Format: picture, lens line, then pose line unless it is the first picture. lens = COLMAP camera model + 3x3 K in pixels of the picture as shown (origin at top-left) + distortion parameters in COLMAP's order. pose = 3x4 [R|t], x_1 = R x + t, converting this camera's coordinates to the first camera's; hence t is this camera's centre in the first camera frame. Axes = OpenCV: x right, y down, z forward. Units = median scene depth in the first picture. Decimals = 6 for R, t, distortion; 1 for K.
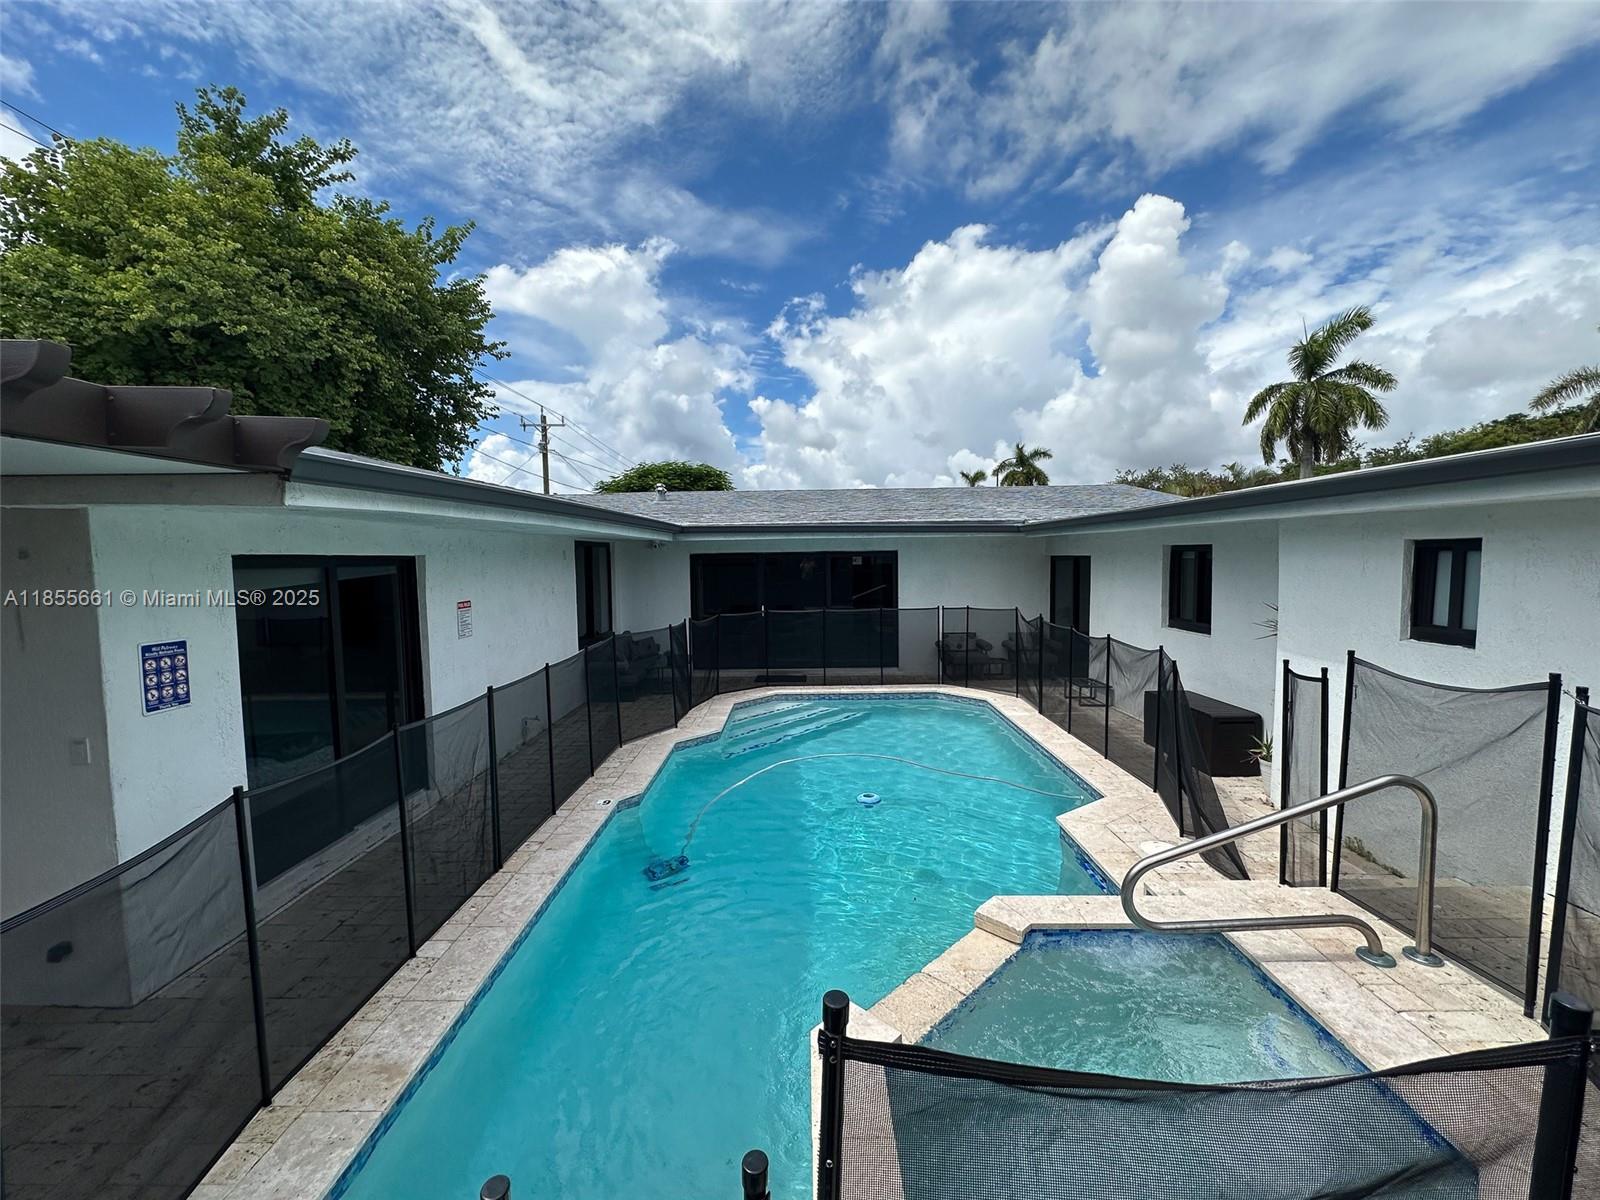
lens RADIAL K [[637.8, 0, 815.1], [0, 637.8, 591.7], [0, 0, 1]] dist [0.002817, 0.000611]
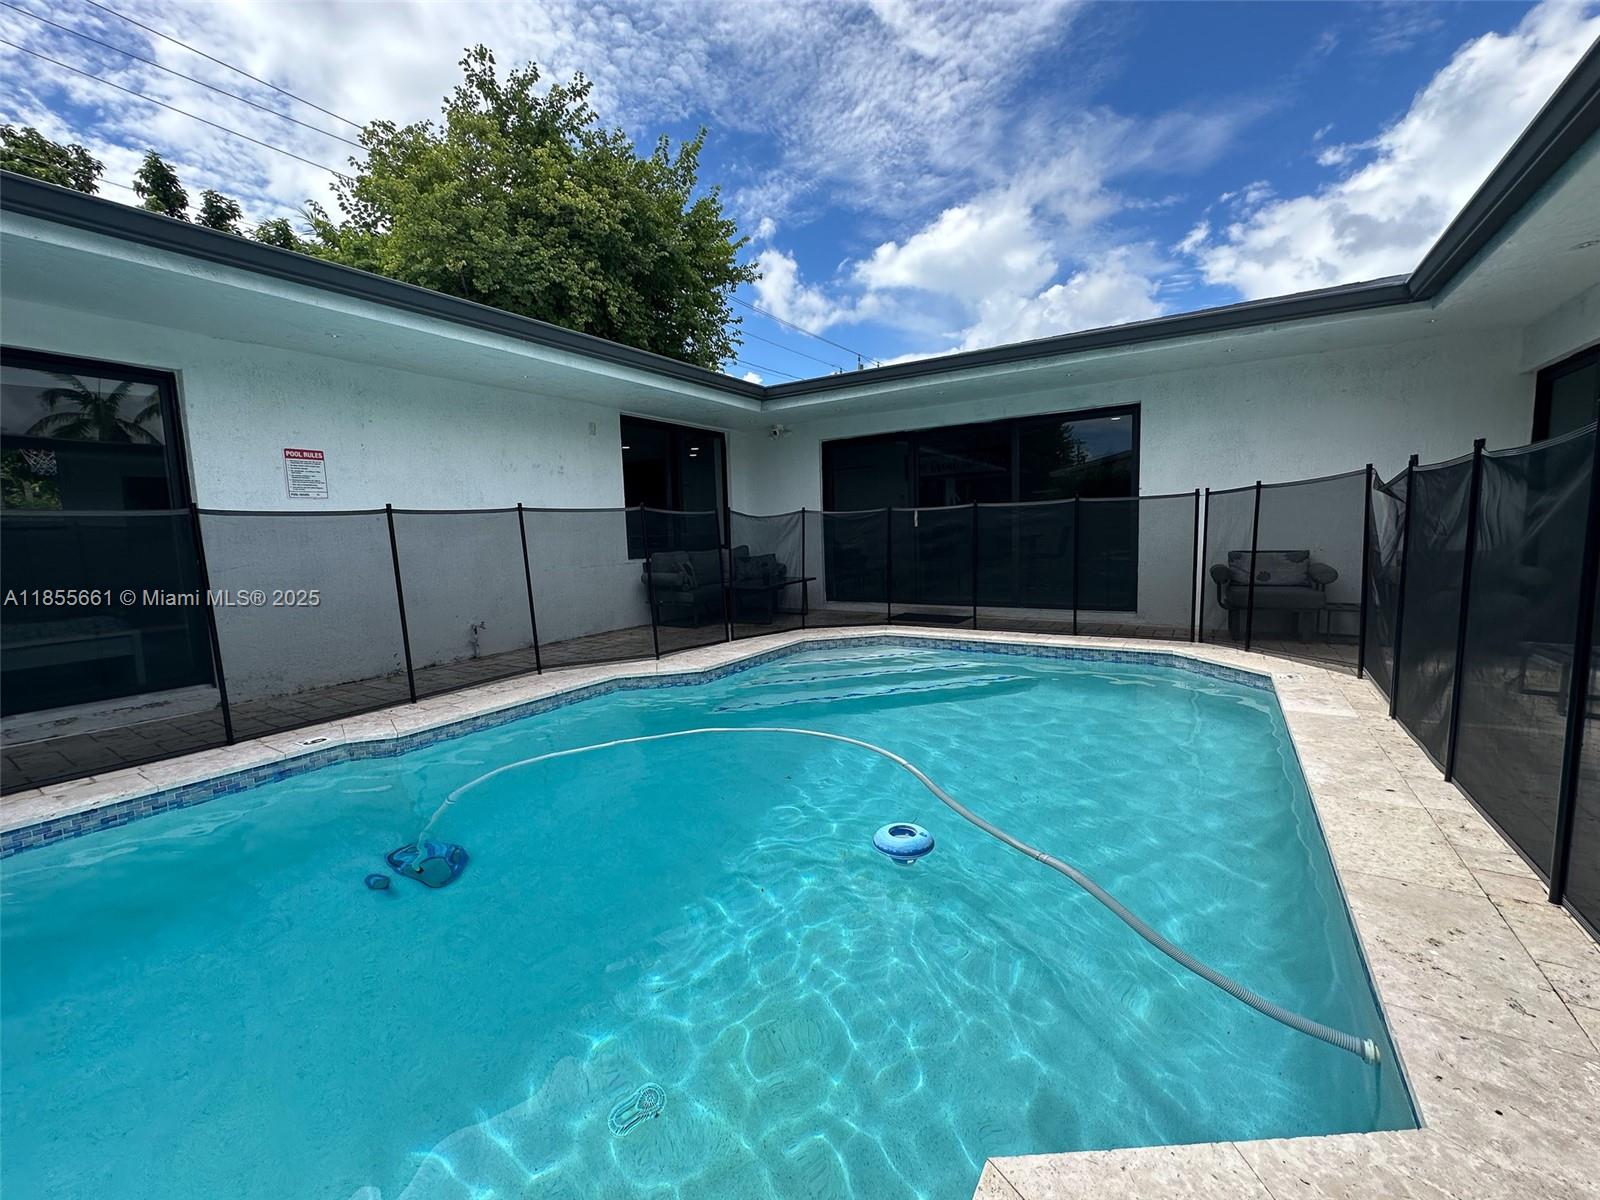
lens RADIAL K [[647.0, 0, 800.0], [0, 647.0, 600.0], [0, 0, 1]] dist [0.008316, 0.000081]
pose [[0.826522, 0.048775, -0.560787, 0.062504], [-0.017938, 0.998015, 0.060365, 0.022761], [0.562619, -0.039833, 0.825756, 0.108043]]
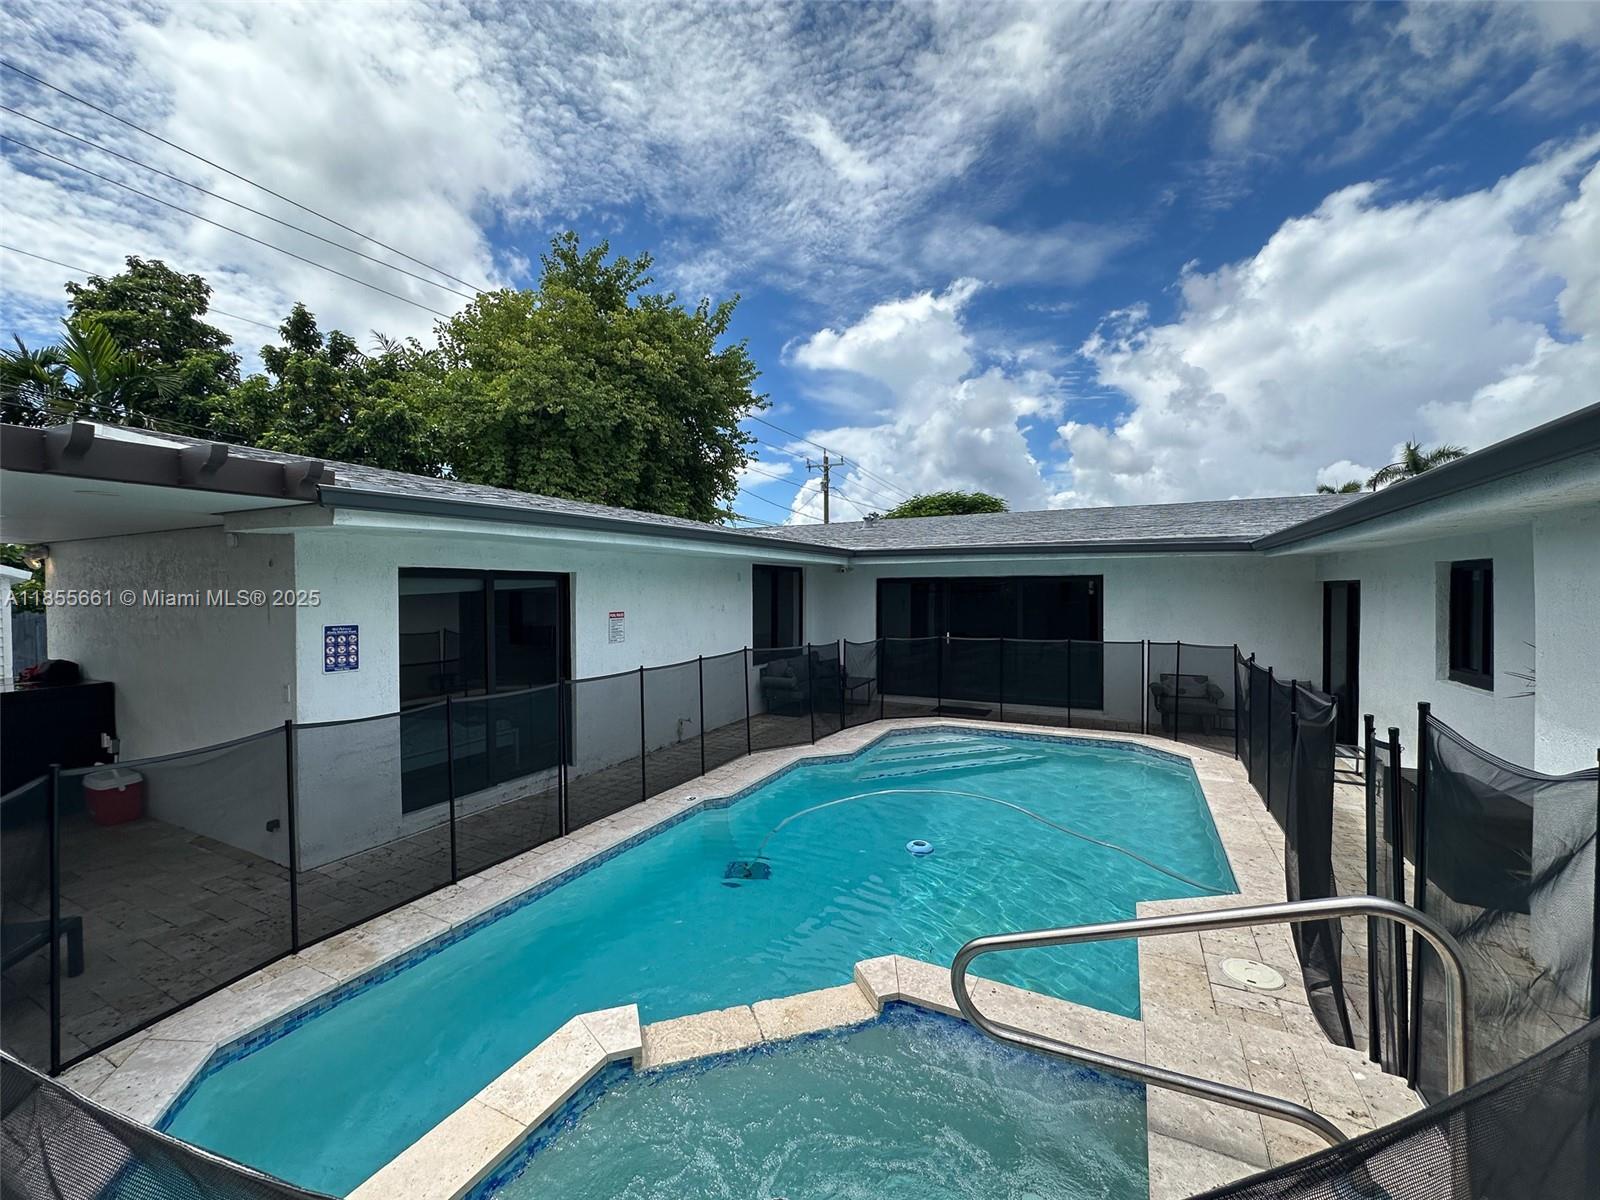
lens RADIAL K [[643.2, 0, 820.8], [0, 643.2, 598.1], [0, 0, 1]] dist [-0.006037, 0.000115]
pose [[0.900464, 0.016135, -0.434631, 0.049365], [-0.033751, 0.998890, -0.032843, 0.002520], [0.433619, 0.044243, 0.900009, 0.013965]]
